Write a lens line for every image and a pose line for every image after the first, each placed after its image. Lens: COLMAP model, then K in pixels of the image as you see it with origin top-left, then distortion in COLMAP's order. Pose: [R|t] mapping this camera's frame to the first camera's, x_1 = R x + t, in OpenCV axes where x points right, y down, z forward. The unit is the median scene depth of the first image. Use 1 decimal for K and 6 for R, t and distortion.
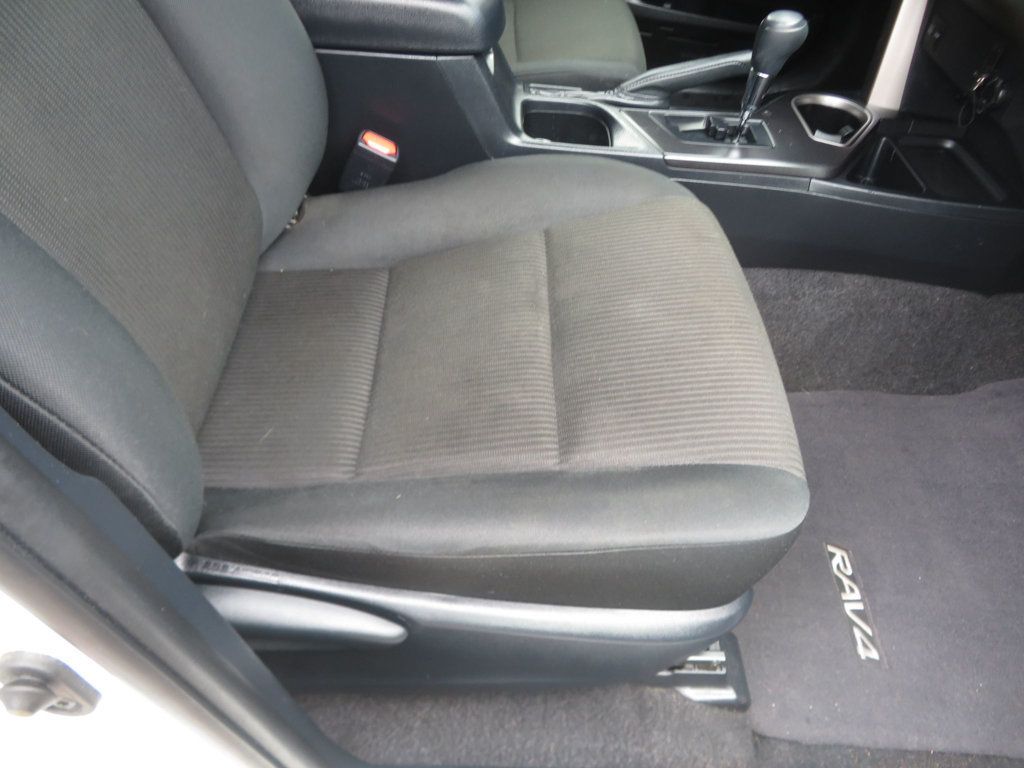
lens RADIAL K [[734.6, 0, 512.0], [0, 734.6, 384.0], [0, 0, 1]] dist [-0.001229, 0.001705]
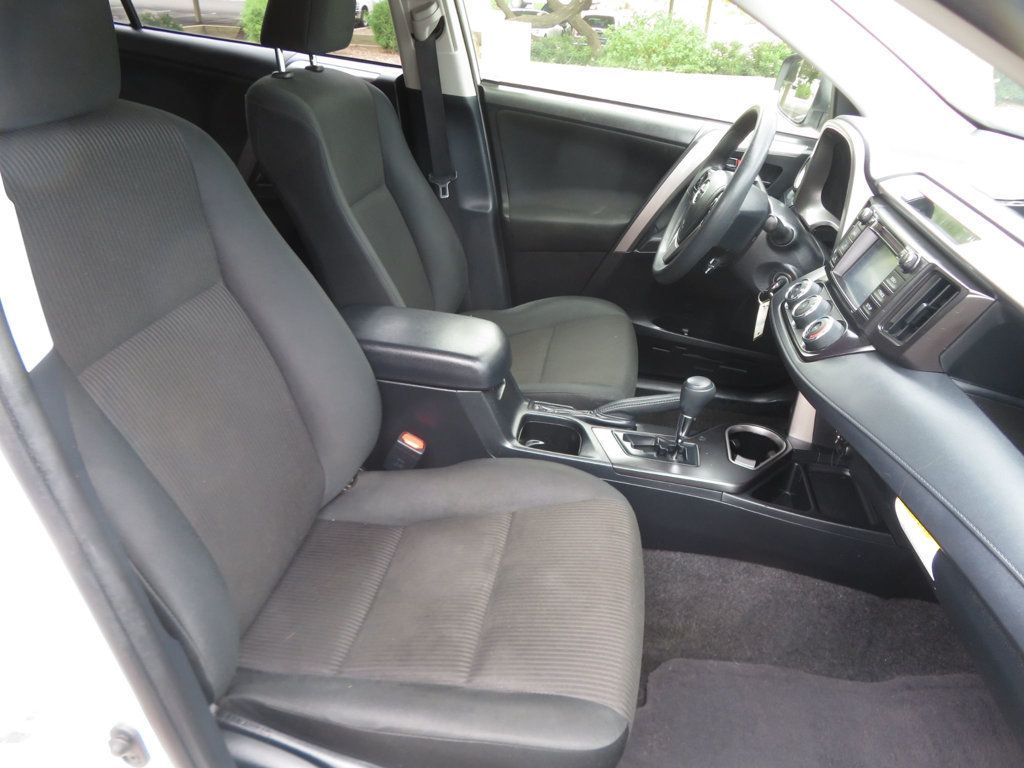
lens RADIAL K [[734.6, 0, 512.0], [0, 734.6, 384.0], [0, 0, 1]] dist [-0.001229, 0.001705]
pose [[0.984743, 0.078894, -0.155102, 0.229420], [-0.122713, 0.946800, -0.297508, -0.021326], [0.123379, 0.312002, 0.942036, -0.388802]]
